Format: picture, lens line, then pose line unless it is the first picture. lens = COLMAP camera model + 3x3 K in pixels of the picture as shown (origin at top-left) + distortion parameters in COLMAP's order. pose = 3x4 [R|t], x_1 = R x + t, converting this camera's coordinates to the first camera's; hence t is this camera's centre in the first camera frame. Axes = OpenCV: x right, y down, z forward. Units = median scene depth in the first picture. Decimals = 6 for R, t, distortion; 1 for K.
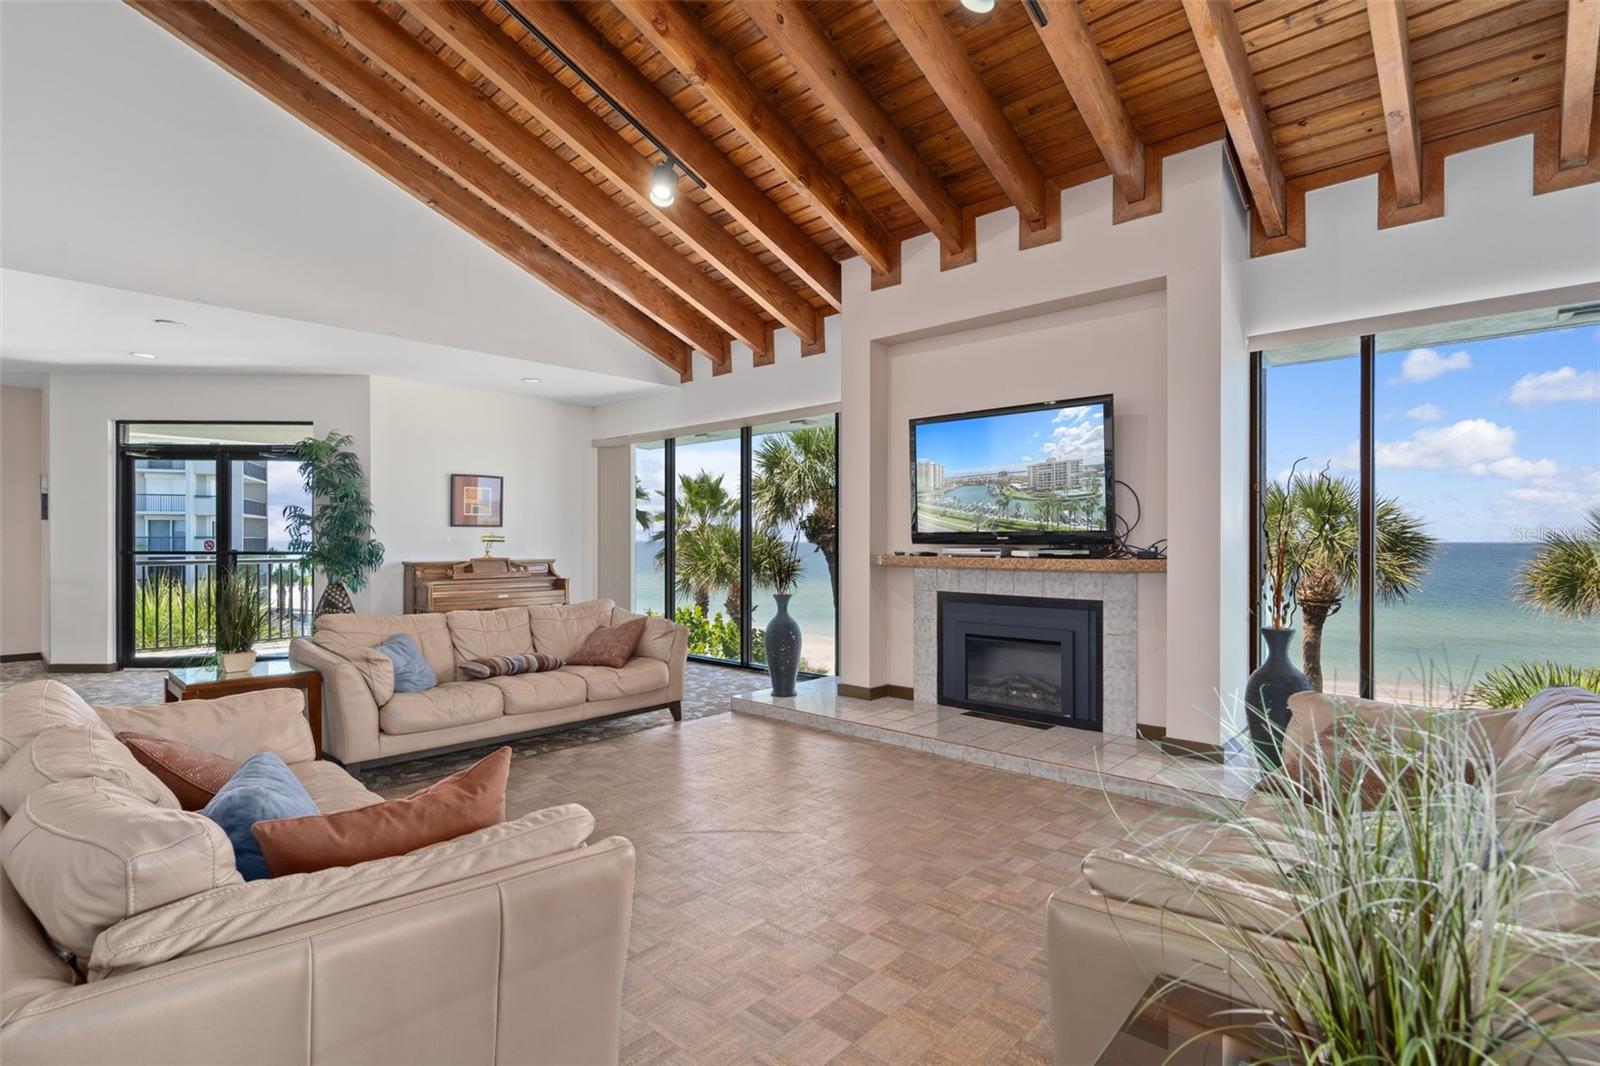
lens RADIAL K [[776.6, 0, 797.2], [0, 776.6, 540.0], [0, 0, 1]] dist [-0.012524, 0.007004]
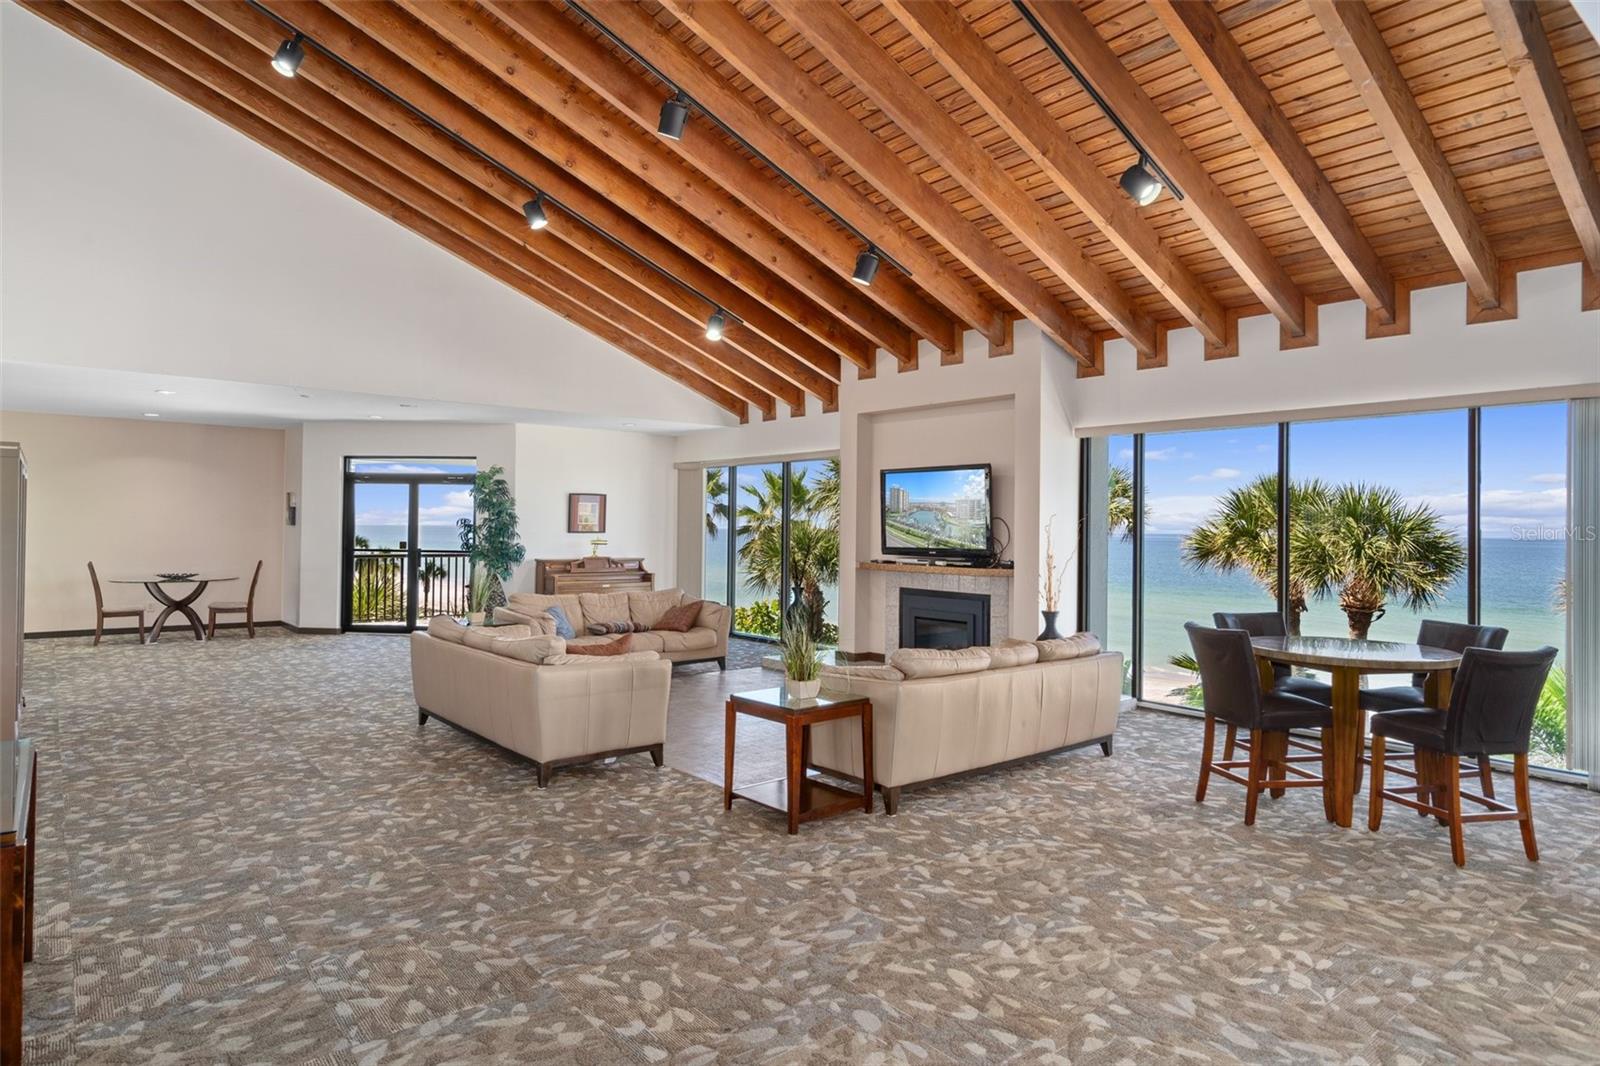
lens RADIAL K [[931.0, 0, 803.4], [0, 931.0, 506.4], [0, 0, 1]] dist [-0.001695, -0.000171]
pose [[0.991555, 0.008210, -0.129428, 0.219523], [-0.011148, 0.999696, -0.021988, -0.043886], [0.129208, 0.023245, 0.991345, -0.735481]]
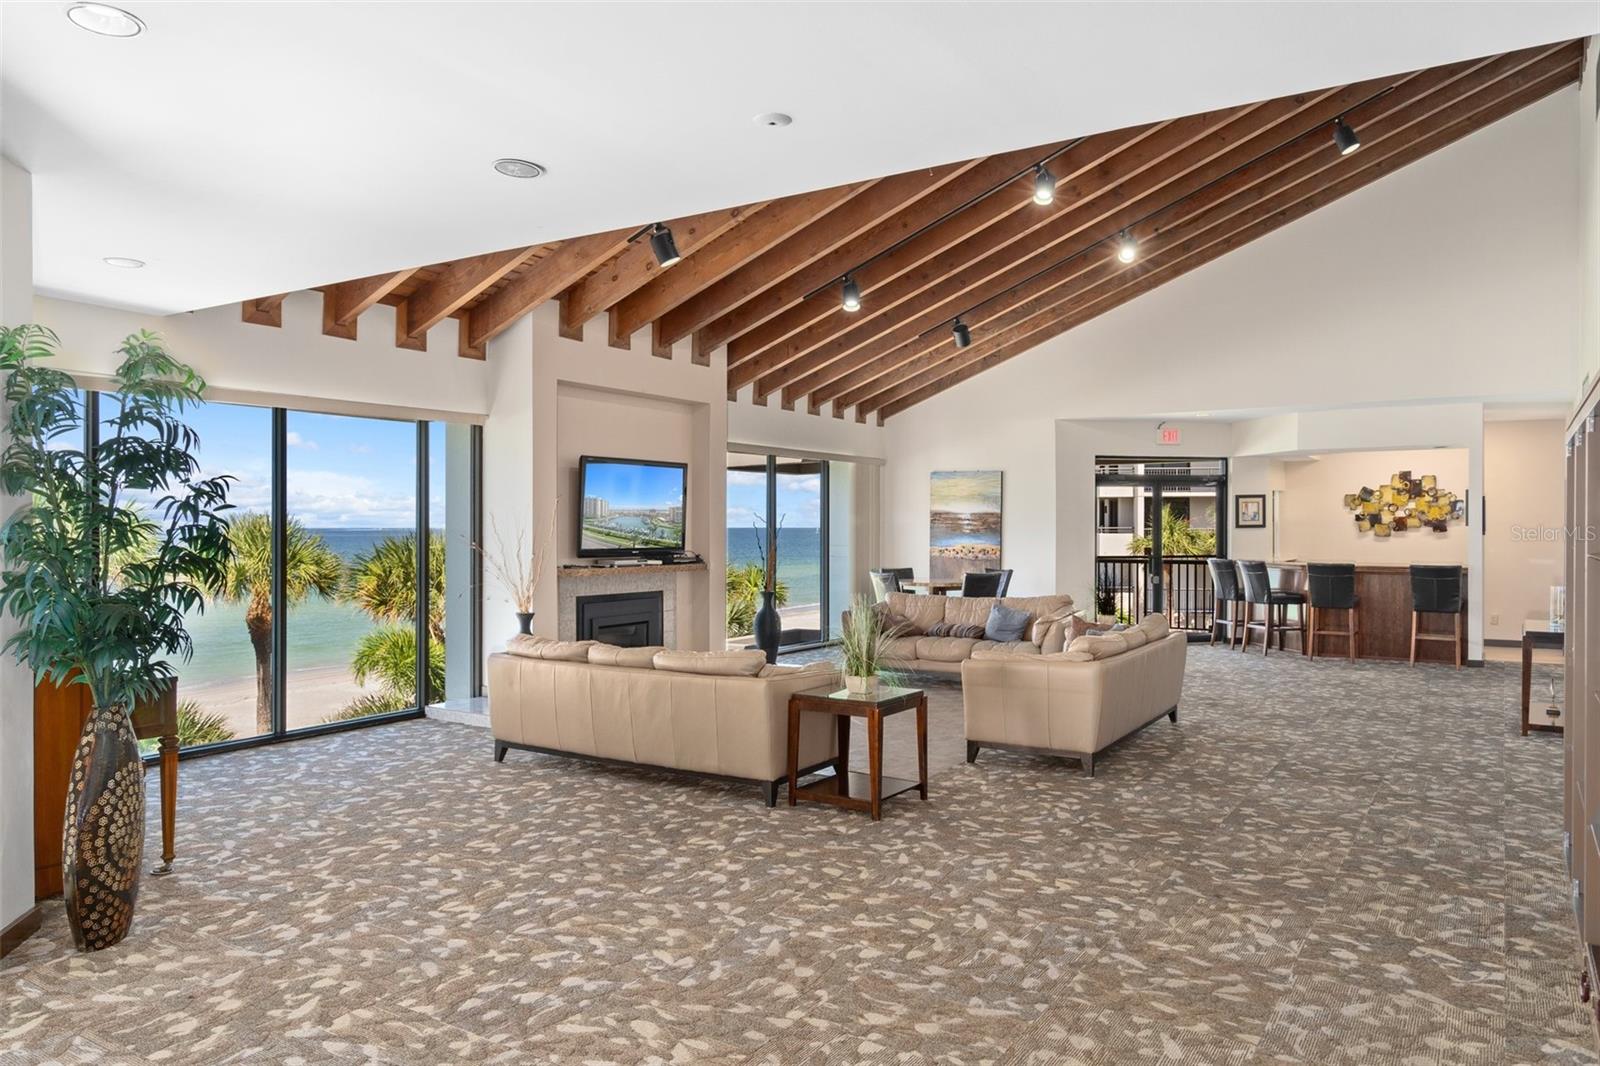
lens RADIAL K [[1069.1, 0, 800.0], [0, 1069.1, 533.0], [0, 0, 1]] dist [0.002591, -0.000347]
pose [[-0.175196, -0.006782, 0.984510, -1.493749], [-0.001633, 0.999977, 0.006598, -0.044056], [-0.984532, -0.000452, -0.175203, 0.922926]]
